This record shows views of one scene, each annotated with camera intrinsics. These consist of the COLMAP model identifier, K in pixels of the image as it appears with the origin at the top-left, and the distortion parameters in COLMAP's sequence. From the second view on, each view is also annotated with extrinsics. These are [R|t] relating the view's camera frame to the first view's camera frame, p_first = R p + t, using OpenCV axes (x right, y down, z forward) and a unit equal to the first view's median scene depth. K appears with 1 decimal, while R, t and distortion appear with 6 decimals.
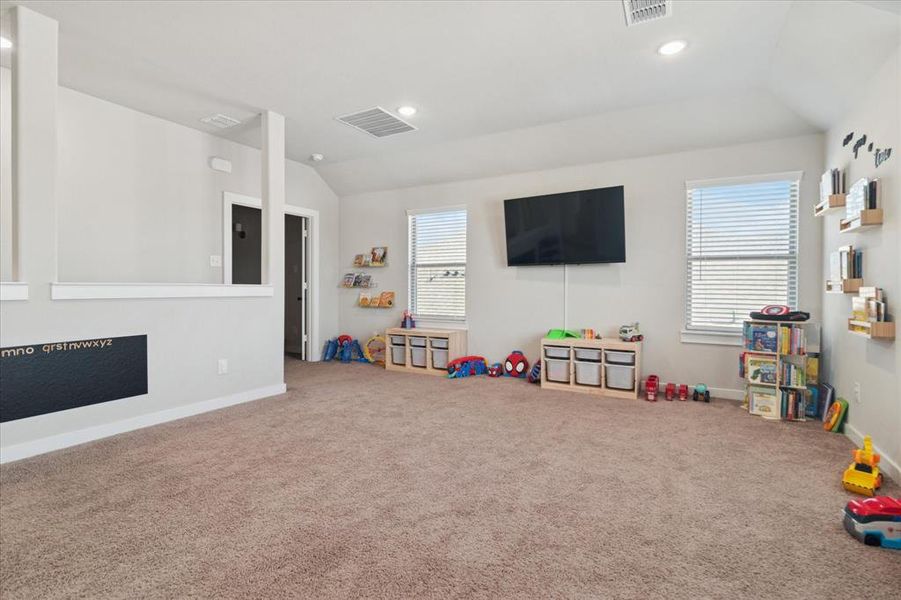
lens RADIAL K [[435.2, 0, 451.2], [0, 435.2, 288.6], [0, 0, 1]] dist [-0.001281, 0.000070]
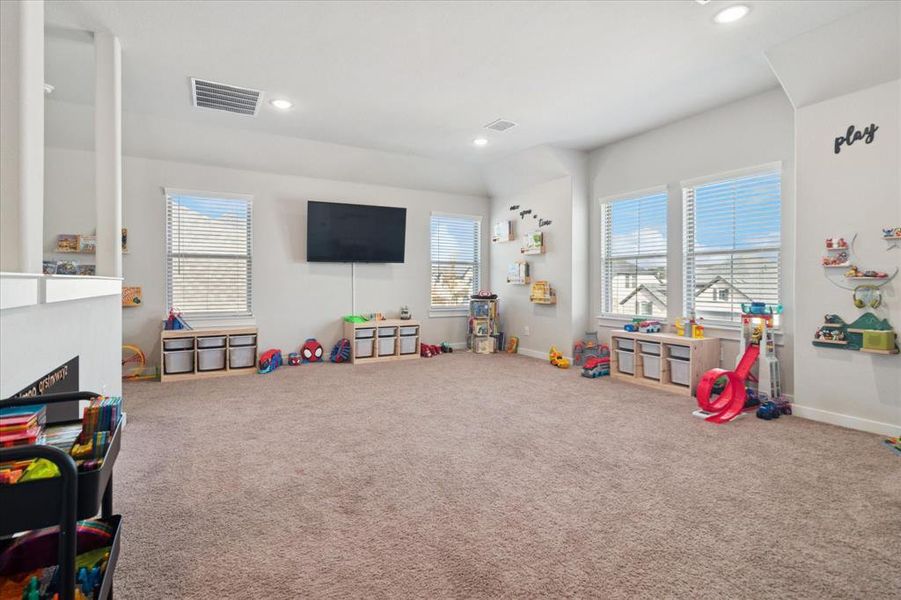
lens RADIAL K [[450.7, 0, 444.0], [0, 450.7, 283.3], [0, 0, 1]] dist [0.001229, 0.000393]
pose [[0.515908, -0.005821, 0.856624, -0.781409], [0.001408, 0.999981, 0.005947, -0.004085], [-0.856643, -0.001862, 0.515907, 0.148614]]
